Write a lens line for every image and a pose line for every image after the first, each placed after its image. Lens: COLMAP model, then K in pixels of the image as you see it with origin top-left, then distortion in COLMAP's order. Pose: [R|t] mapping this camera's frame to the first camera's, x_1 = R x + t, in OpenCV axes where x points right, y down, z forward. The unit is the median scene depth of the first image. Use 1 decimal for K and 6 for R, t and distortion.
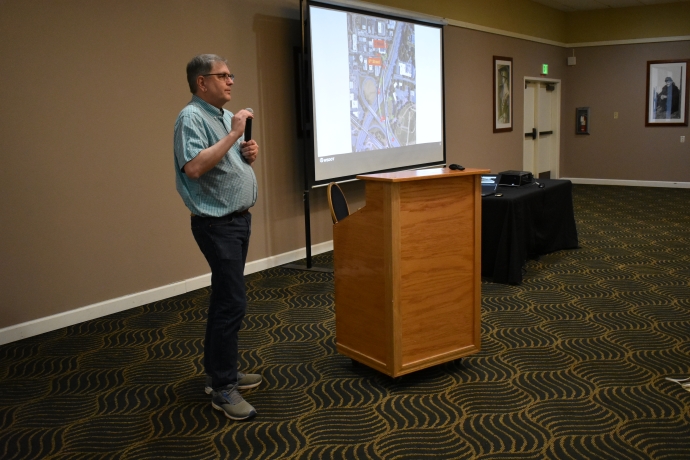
lens RADIAL K [[755.8, 0, 344.3], [0, 755.8, 233.8], [0, 0, 1]] dist [-0.044018, 0.000000]
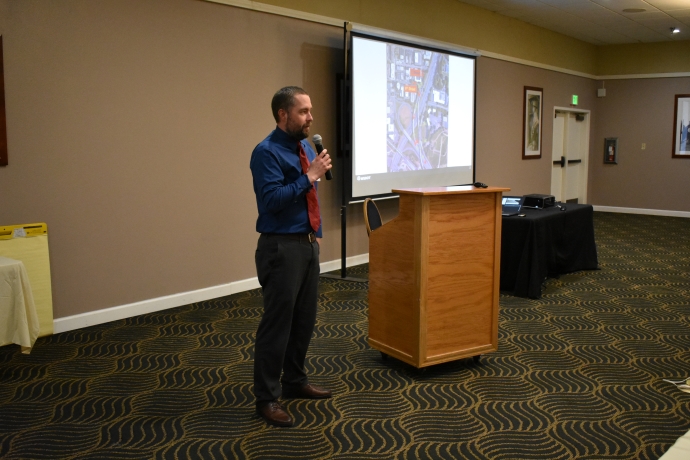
lens RADIAL K [[755.8, 0, 347.0], [0, 755.8, 230.7], [0, 0, 1]] dist [-0.044018, 0.000000]
pose [[0.998687, 0.035009, -0.037407, -0.005195], [-0.036286, 0.998763, -0.033997, 0.021085], [0.036170, 0.035309, 0.998722, -0.109581]]
